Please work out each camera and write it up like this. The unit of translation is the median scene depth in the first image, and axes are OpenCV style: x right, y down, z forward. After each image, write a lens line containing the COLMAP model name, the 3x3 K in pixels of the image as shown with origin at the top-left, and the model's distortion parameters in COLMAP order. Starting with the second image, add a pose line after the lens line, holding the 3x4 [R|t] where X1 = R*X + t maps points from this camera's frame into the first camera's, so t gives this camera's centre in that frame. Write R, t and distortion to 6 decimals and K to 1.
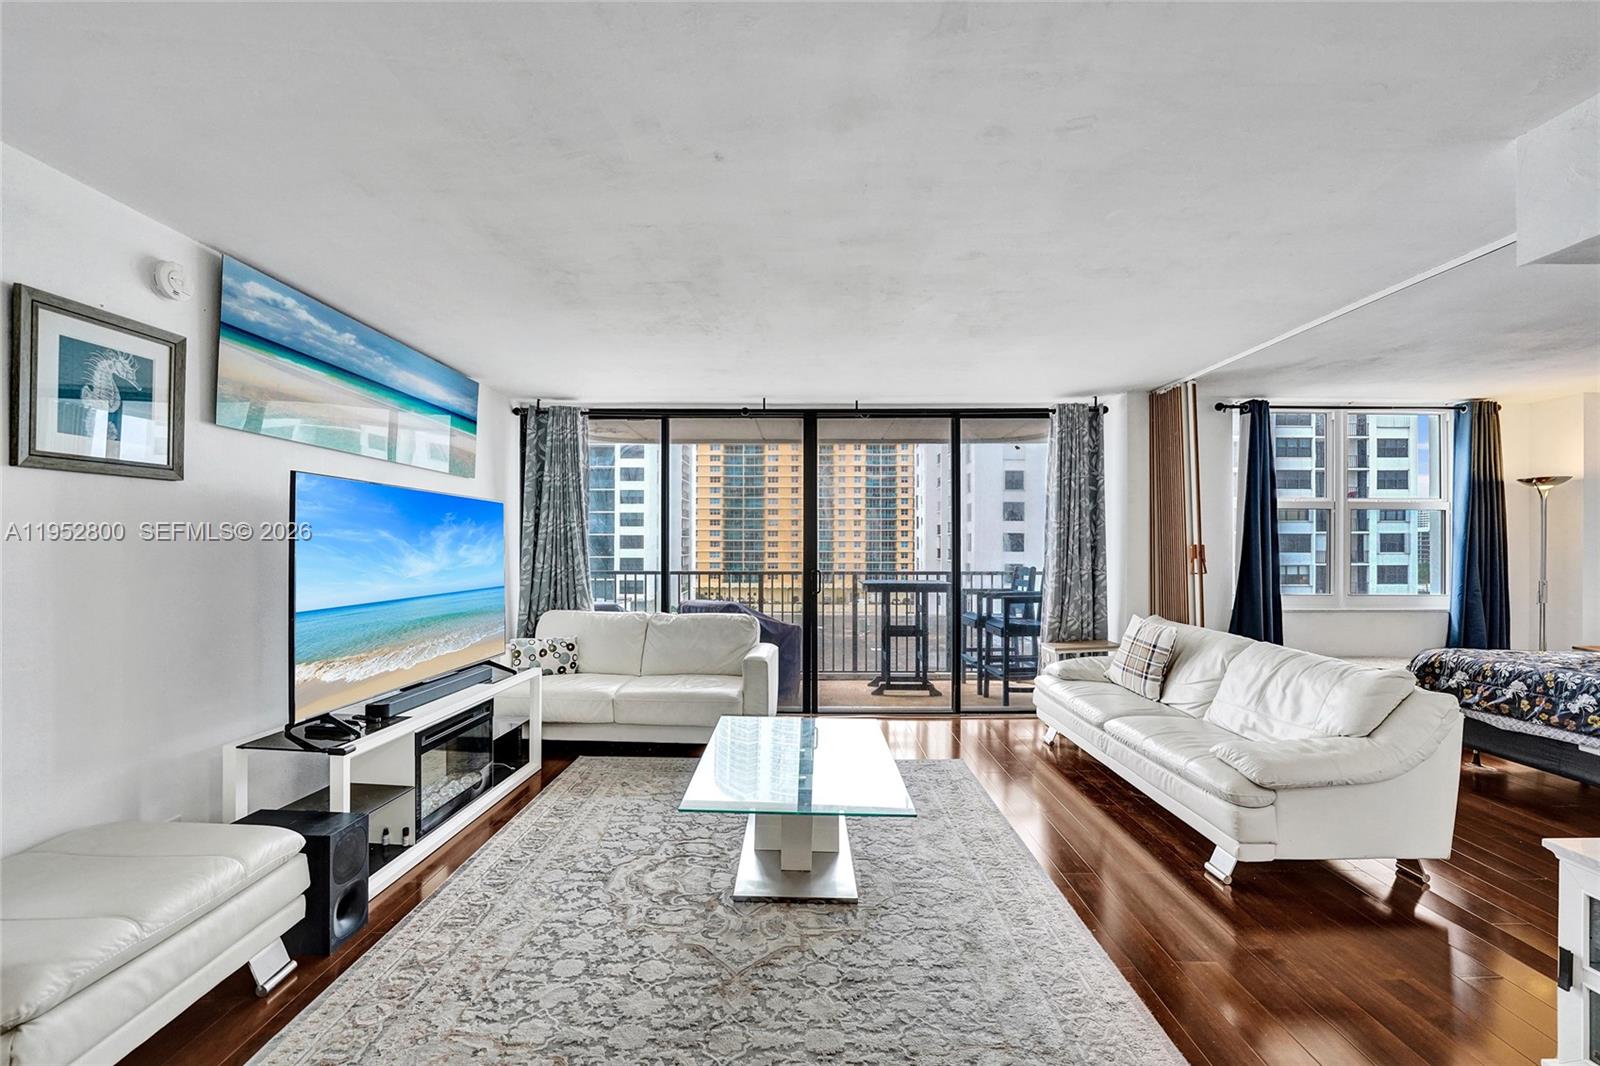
lens RADIAL K [[665.1, 0, 793.3], [0, 665.1, 546.4], [0, 0, 1]] dist [-0.000389, -0.000023]
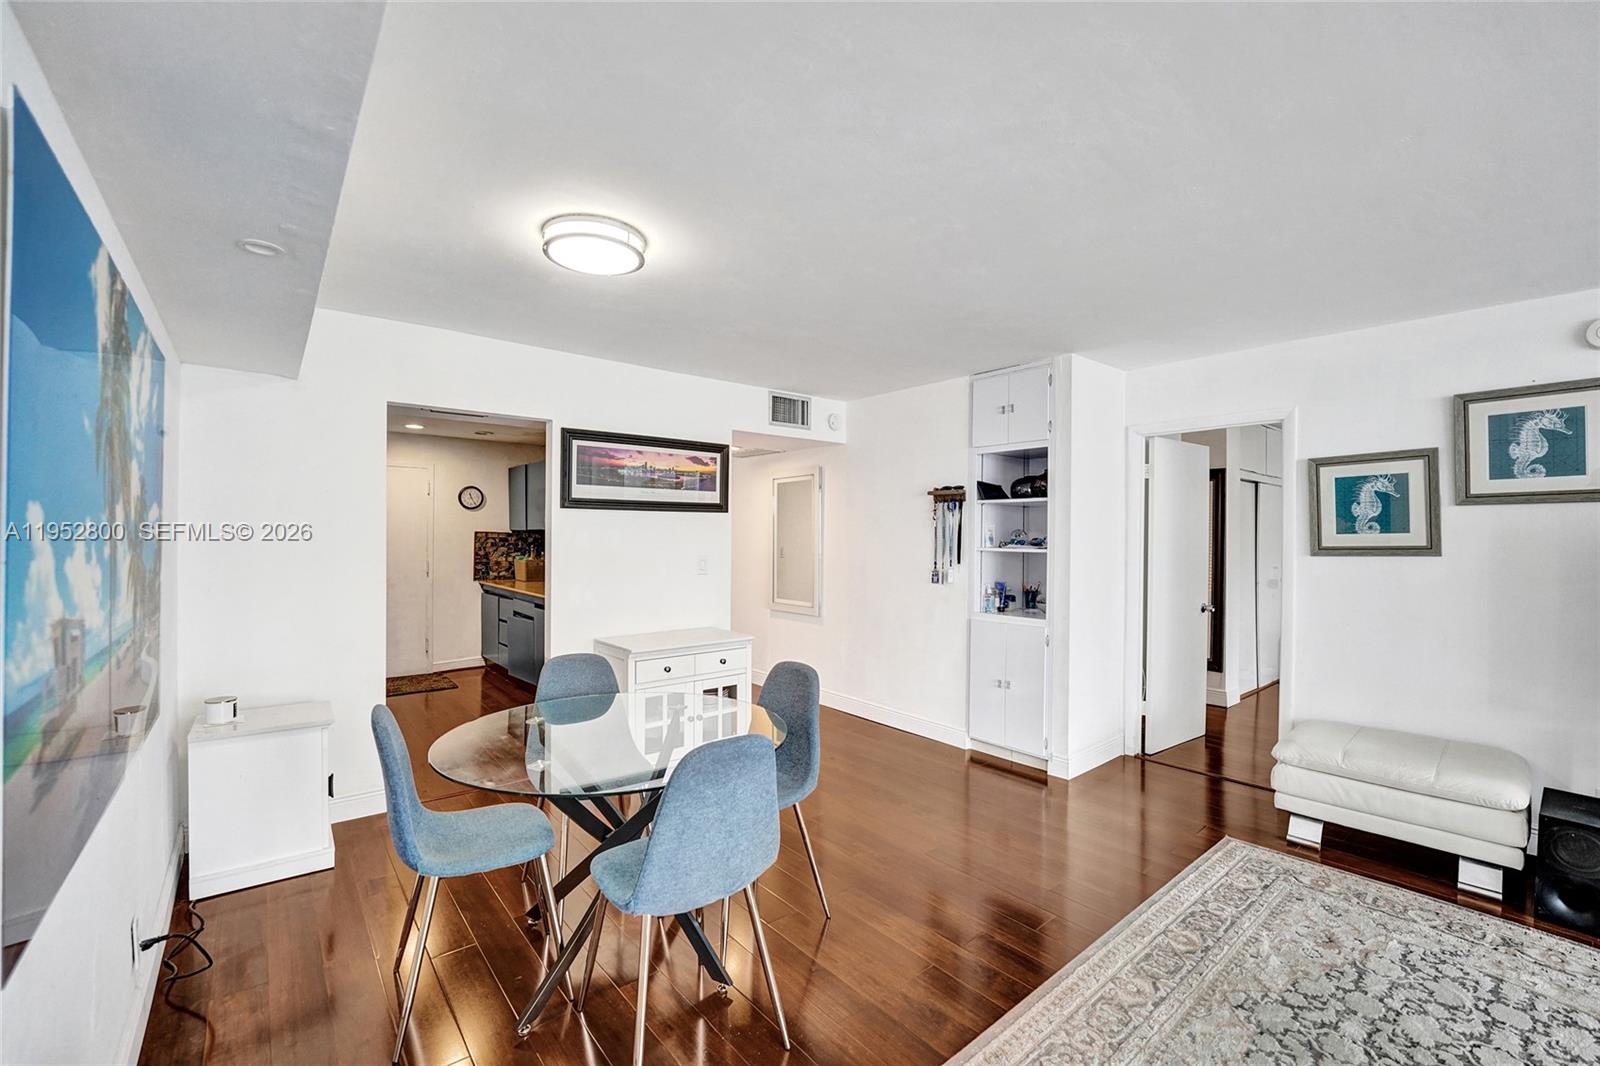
lens RADIAL K [[657.9, 0, 800.0], [0, 657.9, 533.0], [0, 0, 1]] dist [-0.025218, 0.000109]
pose [[-0.761028, -0.013902, -0.648570, 0.663504], [-0.013456, 0.999894, -0.005643, -0.011773], [0.648580, 0.004432, -0.761134, 0.688525]]
